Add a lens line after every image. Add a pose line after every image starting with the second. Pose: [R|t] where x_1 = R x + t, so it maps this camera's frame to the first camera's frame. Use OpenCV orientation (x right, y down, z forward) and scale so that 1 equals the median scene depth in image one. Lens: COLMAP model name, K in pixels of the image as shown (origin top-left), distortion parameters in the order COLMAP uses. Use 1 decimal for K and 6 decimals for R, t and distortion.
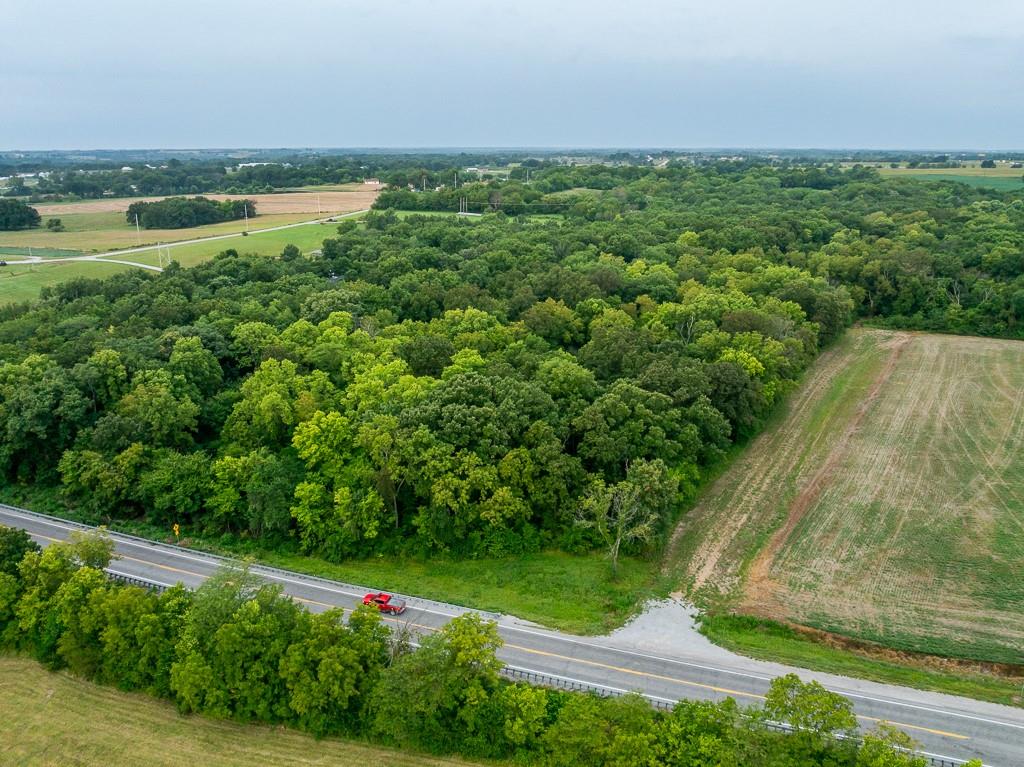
lens RADIAL K [[726.0, 0, 517.2], [0, 726.0, 383.1], [0, 0, 1]] dist [-0.047078, 0.012304]
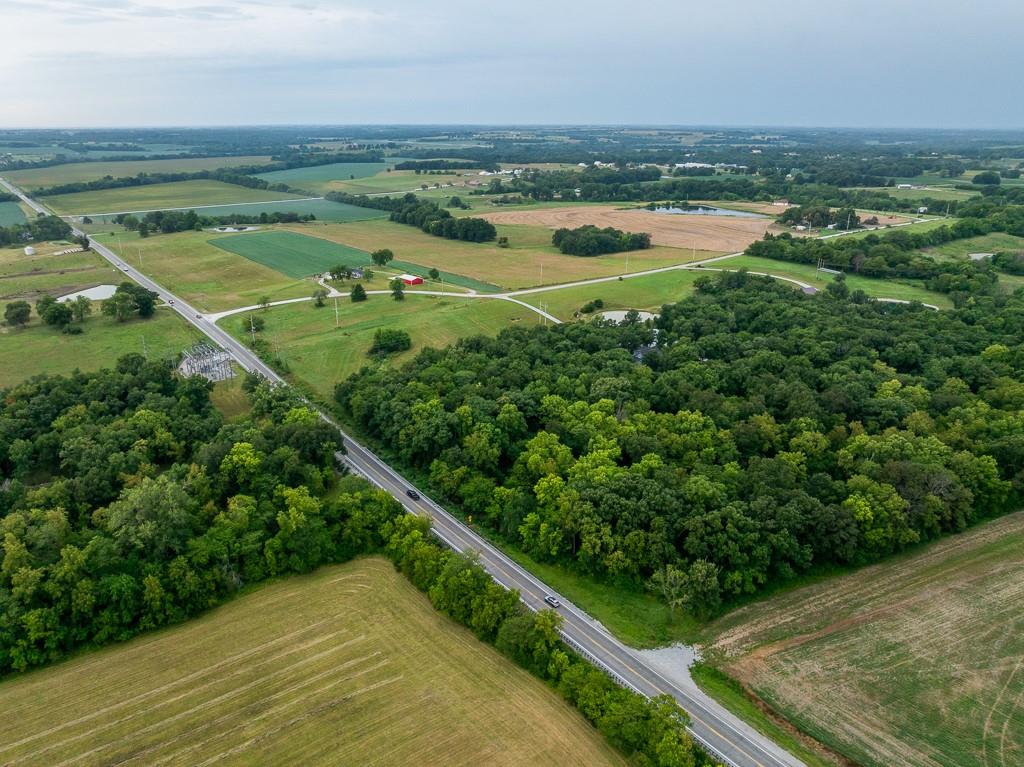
lens RADIAL K [[726.0, 0, 512.8], [0, 726.0, 382.2], [0, 0, 1]] dist [-0.047078, 0.012304]
pose [[0.828649, 0.186507, -0.527784, 0.502390], [-0.170472, 0.982157, 0.079421, -0.287211], [0.533179, 0.024161, 0.845657, -0.507421]]
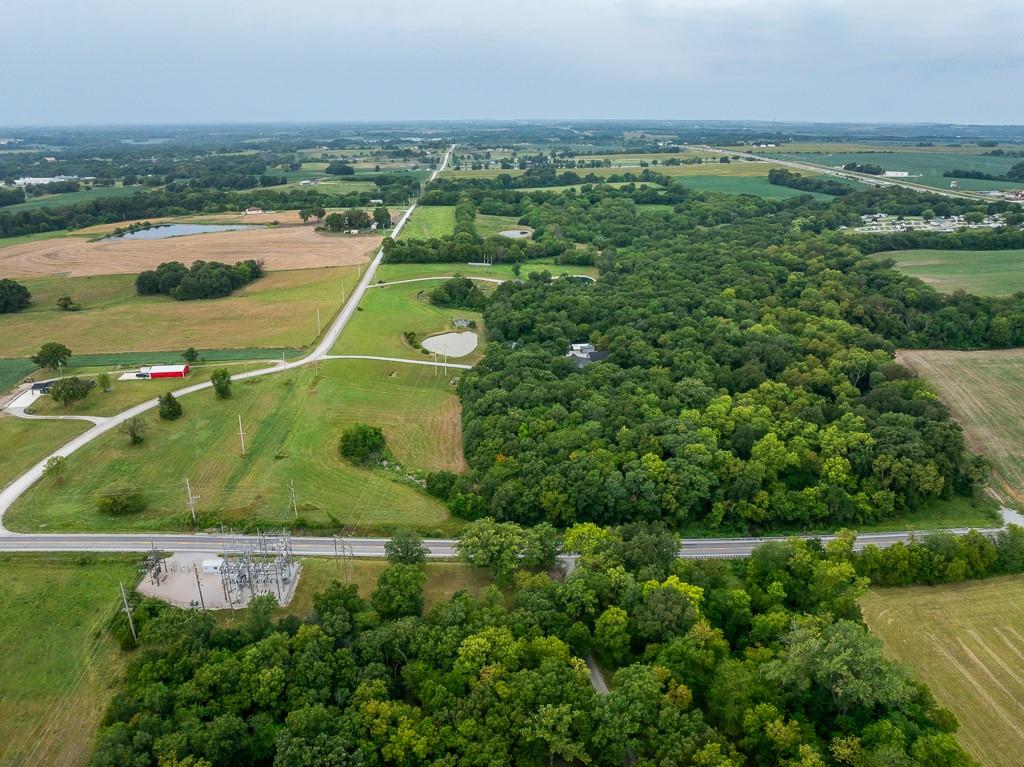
lens RADIAL K [[726.0, 0, 516.3], [0, 726.0, 384.2], [0, 0, 1]] dist [-0.047078, 0.012304]
pose [[0.925458, -0.133617, 0.354506, -1.692073], [0.119917, 0.990942, 0.060447, -0.374670], [-0.359371, -0.013430, 0.933098, -0.530496]]
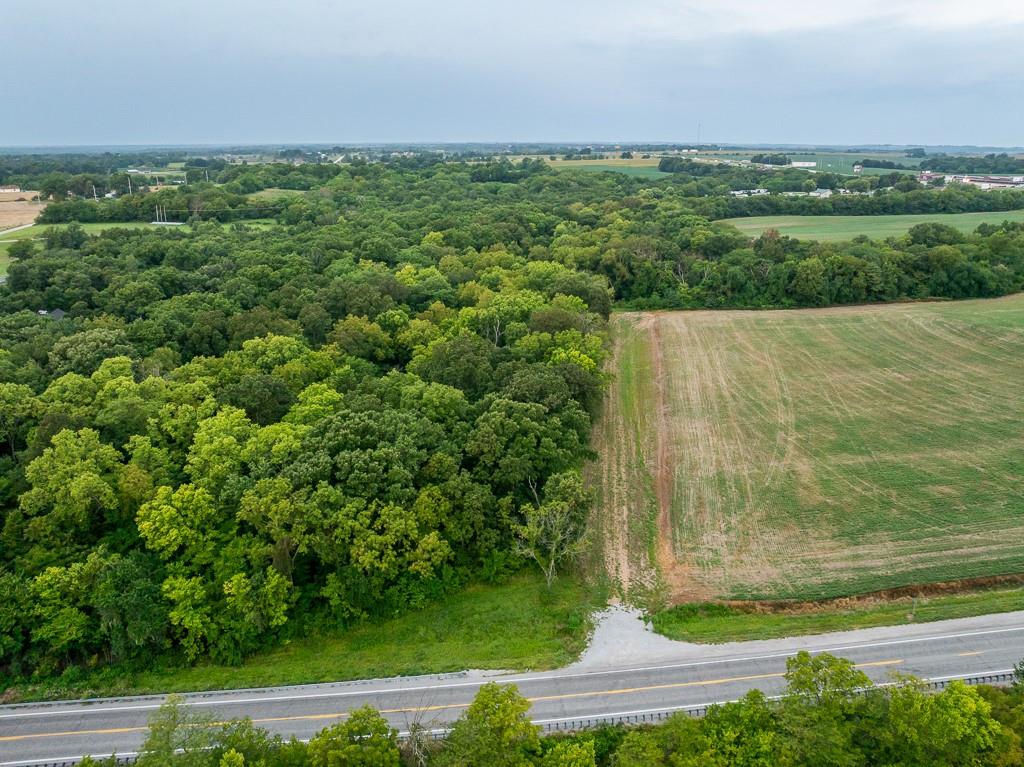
lens RADIAL K [[726.0, 0, 518.6], [0, 726.0, 380.6], [0, 0, 1]] dist [-0.047078, 0.012304]
pose [[0.903518, -0.131963, 0.407727, -0.217270], [0.130725, 0.990933, 0.031034, -0.049570], [-0.408126, 0.025260, 0.912576, 0.097372]]
